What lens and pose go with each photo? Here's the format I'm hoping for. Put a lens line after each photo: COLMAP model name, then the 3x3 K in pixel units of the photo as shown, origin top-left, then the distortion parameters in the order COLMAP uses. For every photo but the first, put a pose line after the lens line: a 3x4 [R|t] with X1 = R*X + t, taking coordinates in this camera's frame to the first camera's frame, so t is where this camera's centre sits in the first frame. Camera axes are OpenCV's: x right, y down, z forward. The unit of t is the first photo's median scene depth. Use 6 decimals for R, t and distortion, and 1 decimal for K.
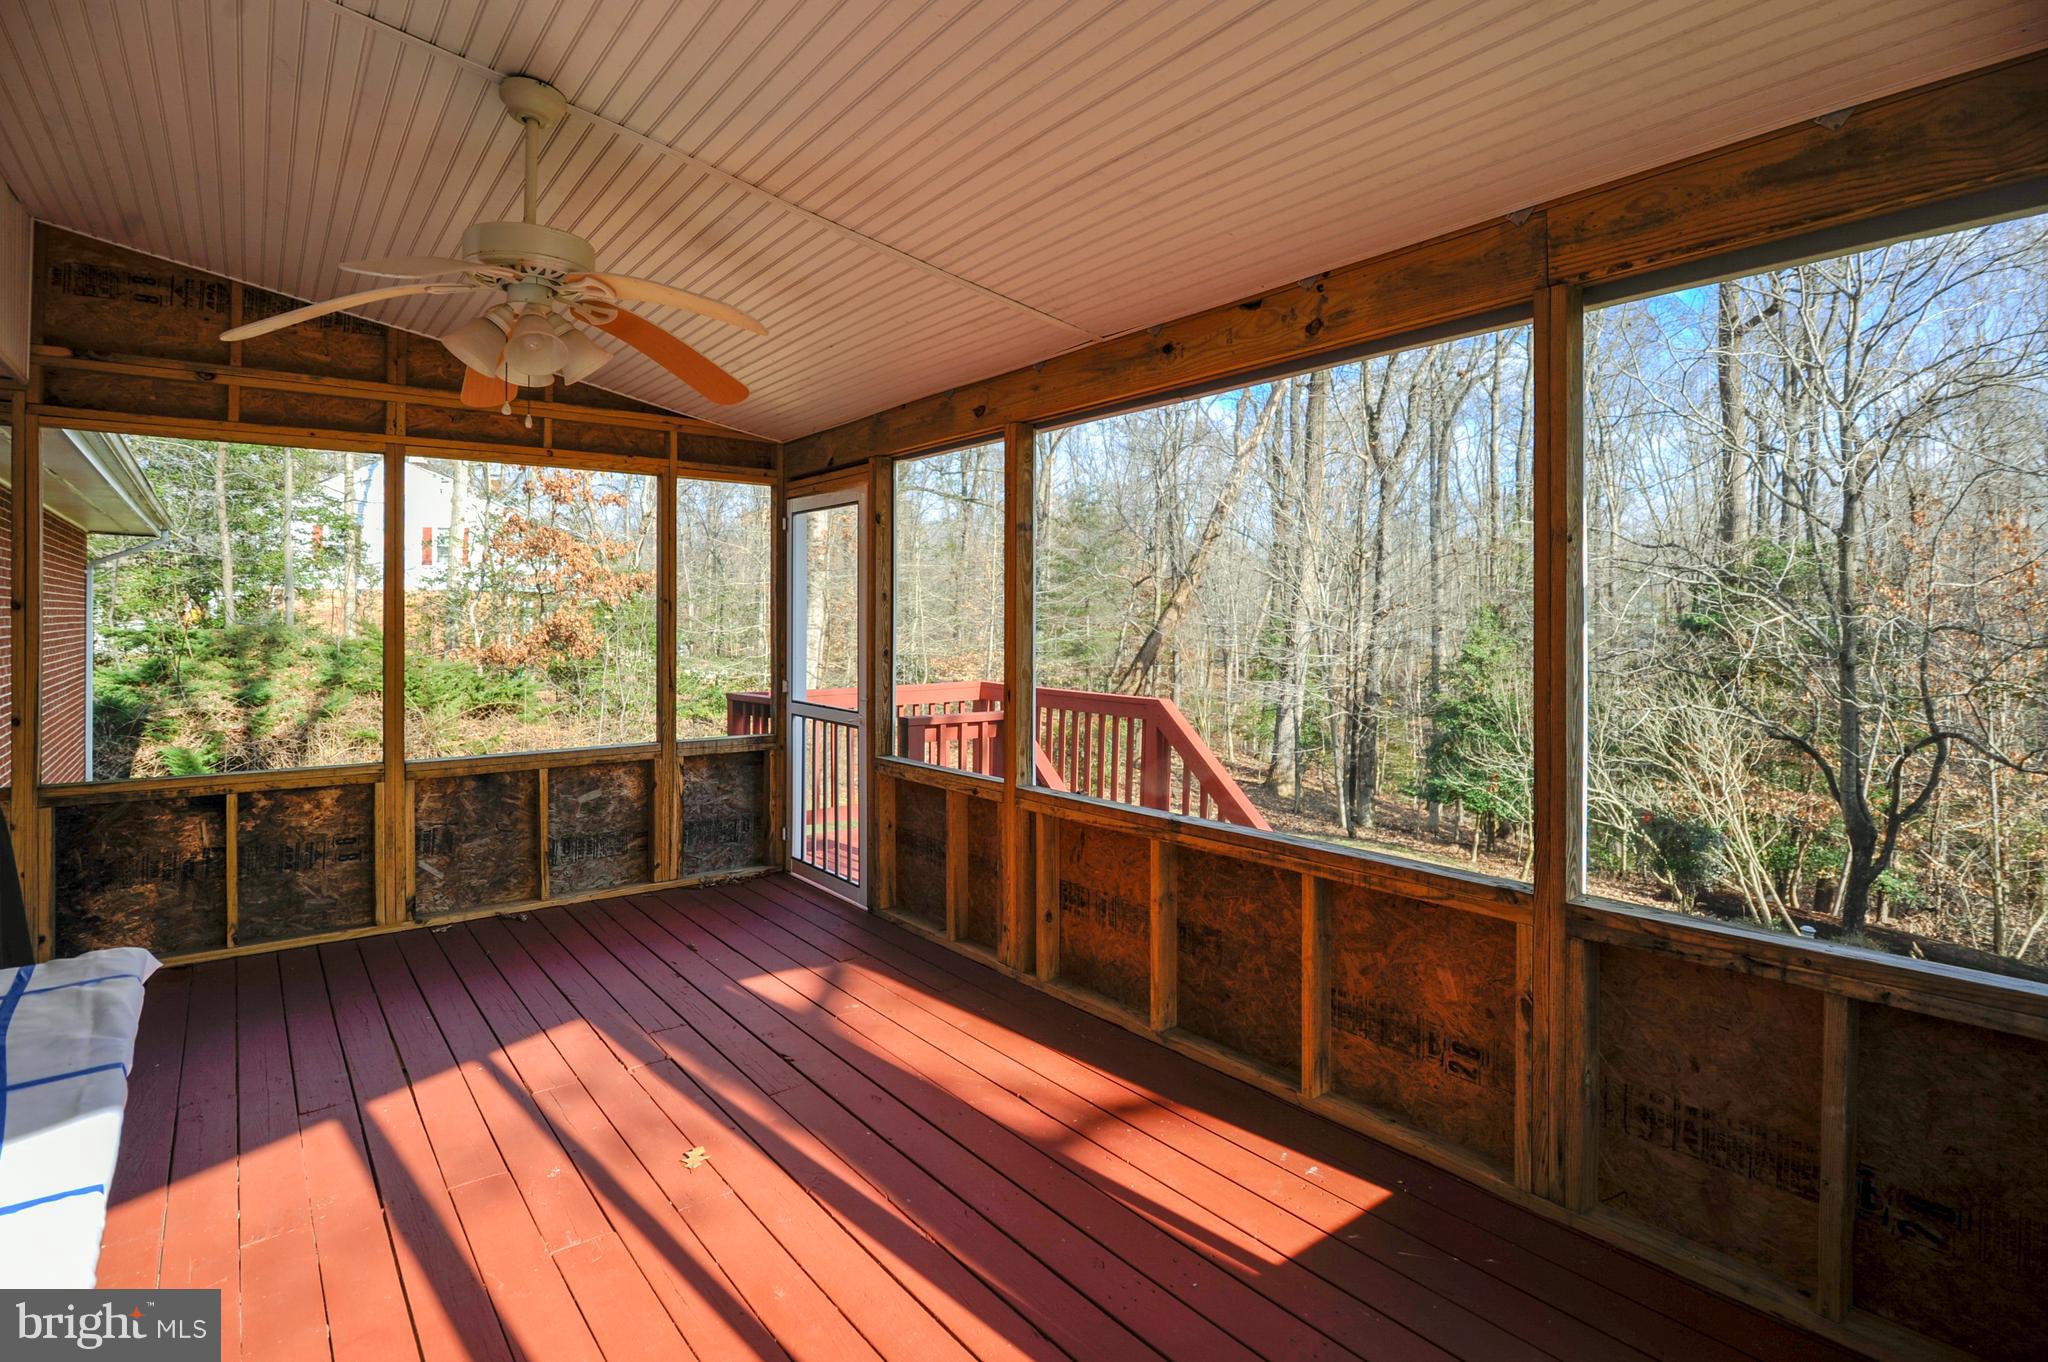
lens RADIAL K [[1003.8, 0, 1030.7], [0, 1003.8, 624.2], [0, 0, 1]] dist [-0.003294, -0.000186]
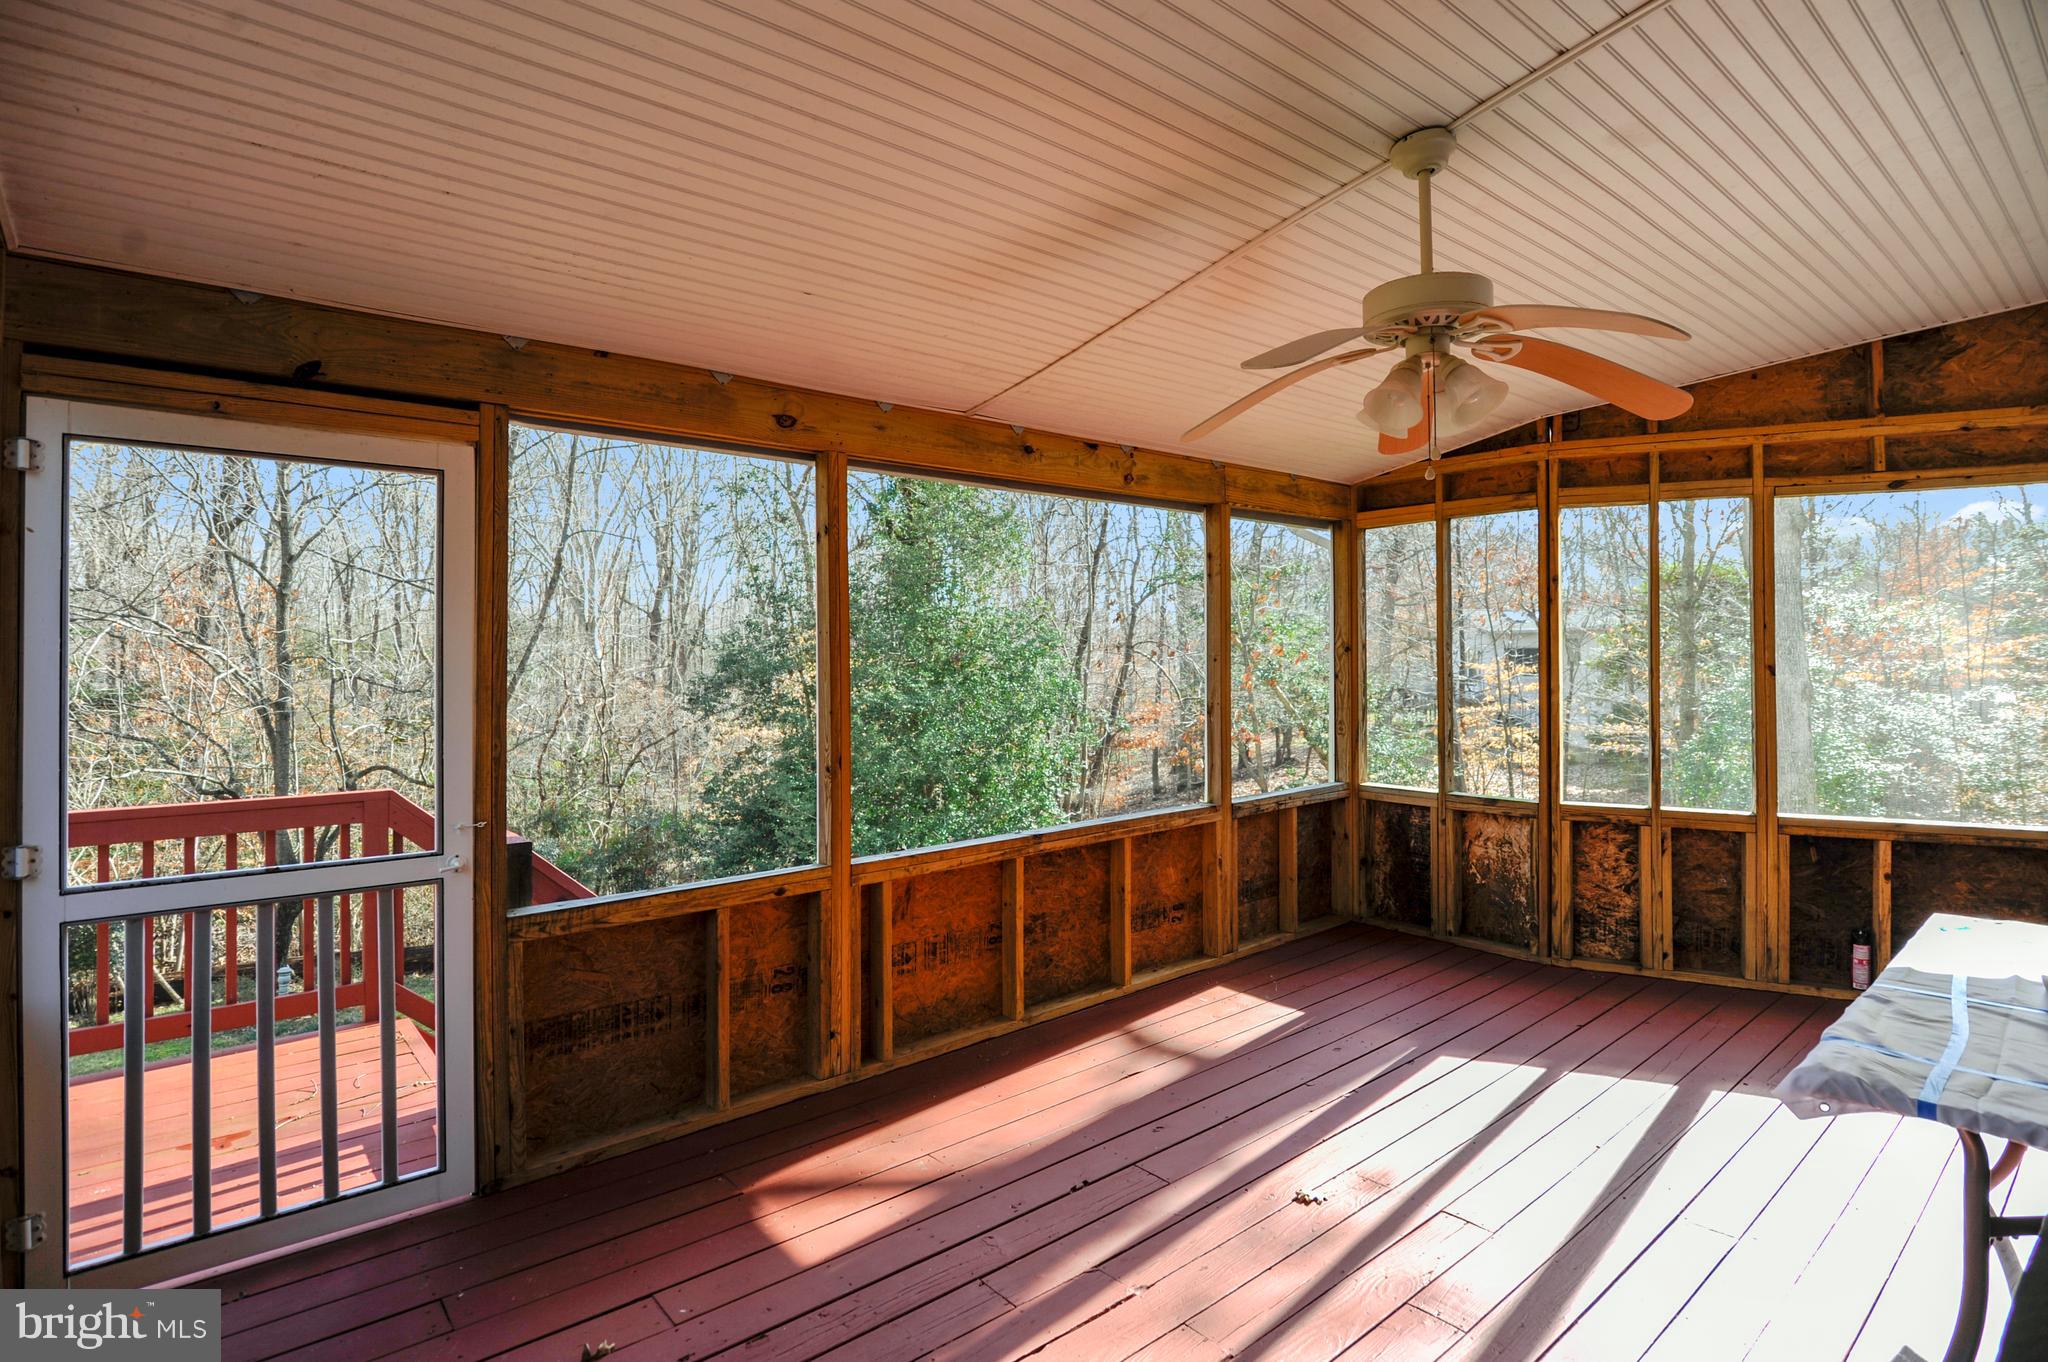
lens RADIAL K [[1002.3, 0, 1014.1], [0, 1002.3, 648.8], [0, 0, 1]] dist [-0.015895, -0.000703]
pose [[-0.008550, 0.000001, 0.999963, -1.168259], [0.007177, 0.999974, 0.000061, -0.036320], [-0.999938, 0.007177, -0.008549, 1.117216]]
